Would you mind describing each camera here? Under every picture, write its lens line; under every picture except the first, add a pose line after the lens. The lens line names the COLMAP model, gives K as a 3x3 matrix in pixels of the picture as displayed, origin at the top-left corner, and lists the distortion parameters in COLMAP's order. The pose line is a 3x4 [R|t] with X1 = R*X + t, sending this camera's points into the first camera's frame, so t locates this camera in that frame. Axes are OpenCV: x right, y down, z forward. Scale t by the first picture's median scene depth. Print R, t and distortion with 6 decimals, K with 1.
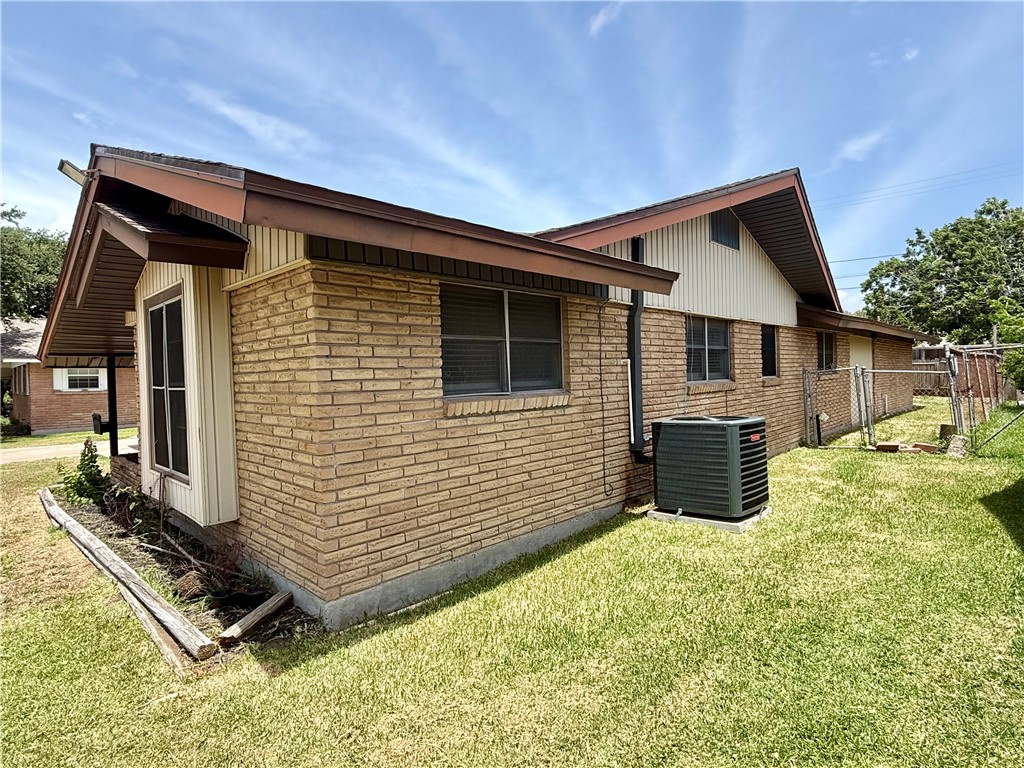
lens RADIAL K [[538.1, 0, 512.0], [0, 538.1, 384.0], [0, 0, 1]] dist [-0.000330, 0.000204]
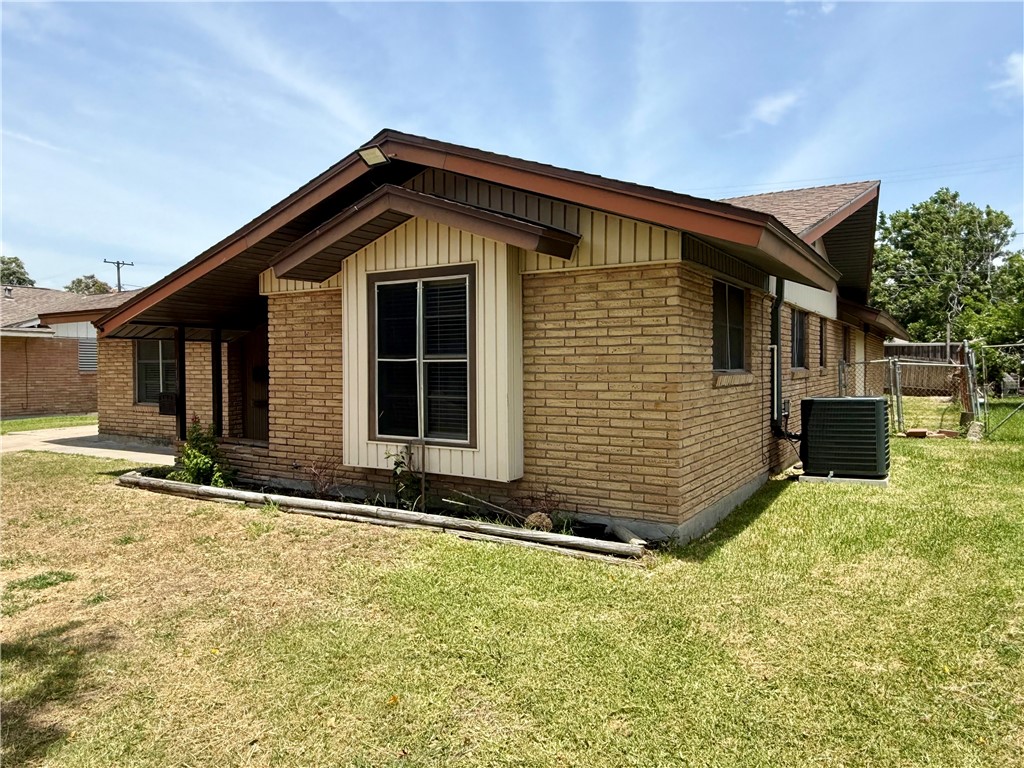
lens RADIAL K [[696.9, 0, 512.0], [0, 696.9, 384.0], [0, 0, 1]] dist [0.002680, 0.000453]
pose [[0.976449, 0.015098, 0.215221, -0.599707], [-0.016577, 0.999850, 0.005071, 0.035093], [-0.215112, -0.008519, 0.976552, -0.296896]]
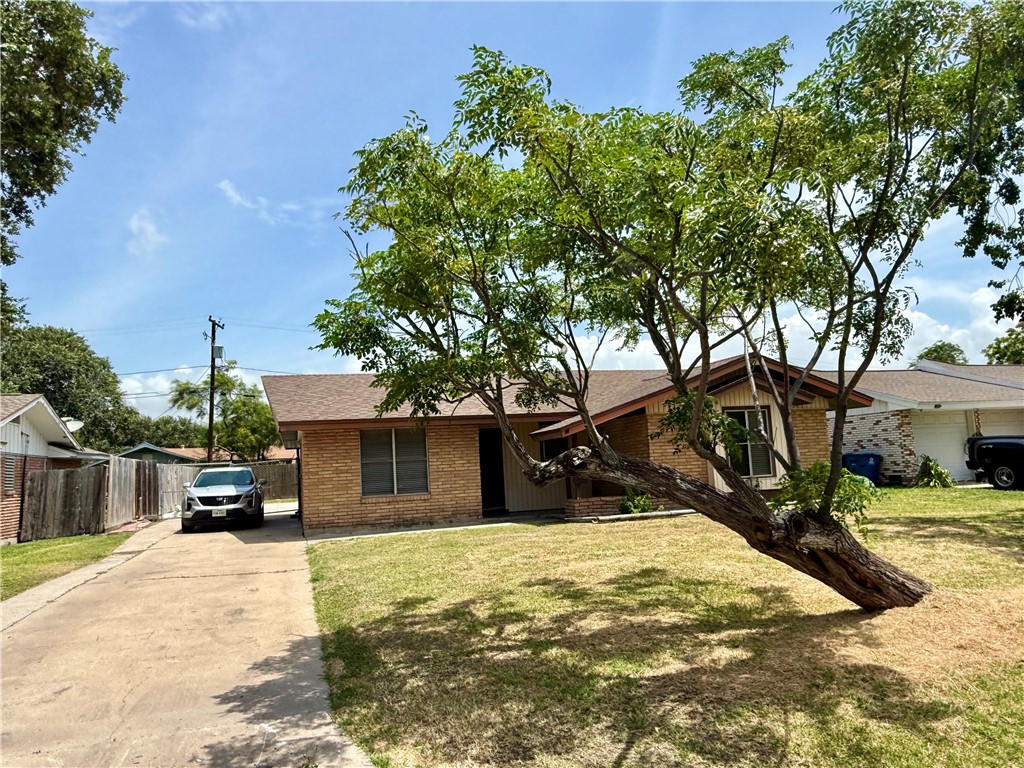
lens RADIAL K [[696.9, 0, 512.0], [0, 696.9, 384.0], [0, 0, 1]] dist [0.002680, 0.000453]
pose [[0.484709, 0.101642, 0.868750, -3.239582], [0.056362, 0.987532, -0.146986, 0.121169], [-0.872857, 0.120210, 0.472937, 0.297571]]
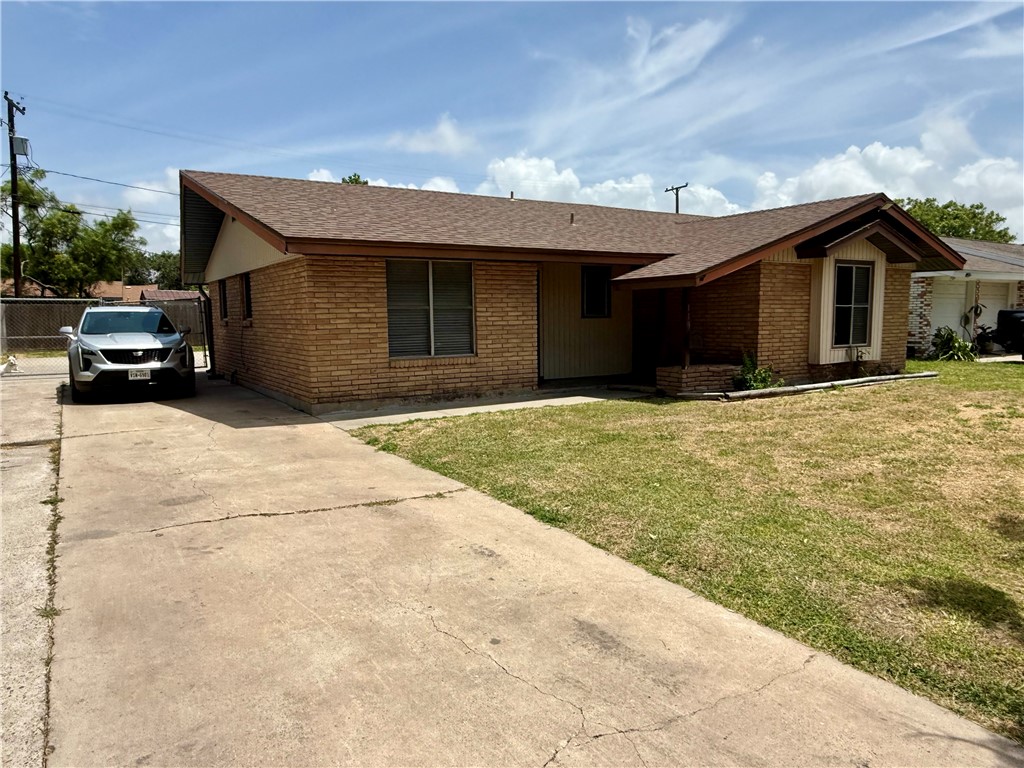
lens RADIAL K [[696.9, 0, 512.0], [0, 696.9, 384.0], [0, 0, 1]] dist [0.002680, 0.000453]
pose [[0.238096, -0.073728, 0.968439, -2.885759], [0.022924, 0.997263, 0.070286, 0.072088], [-0.970971, 0.005465, 0.239135, 1.305826]]
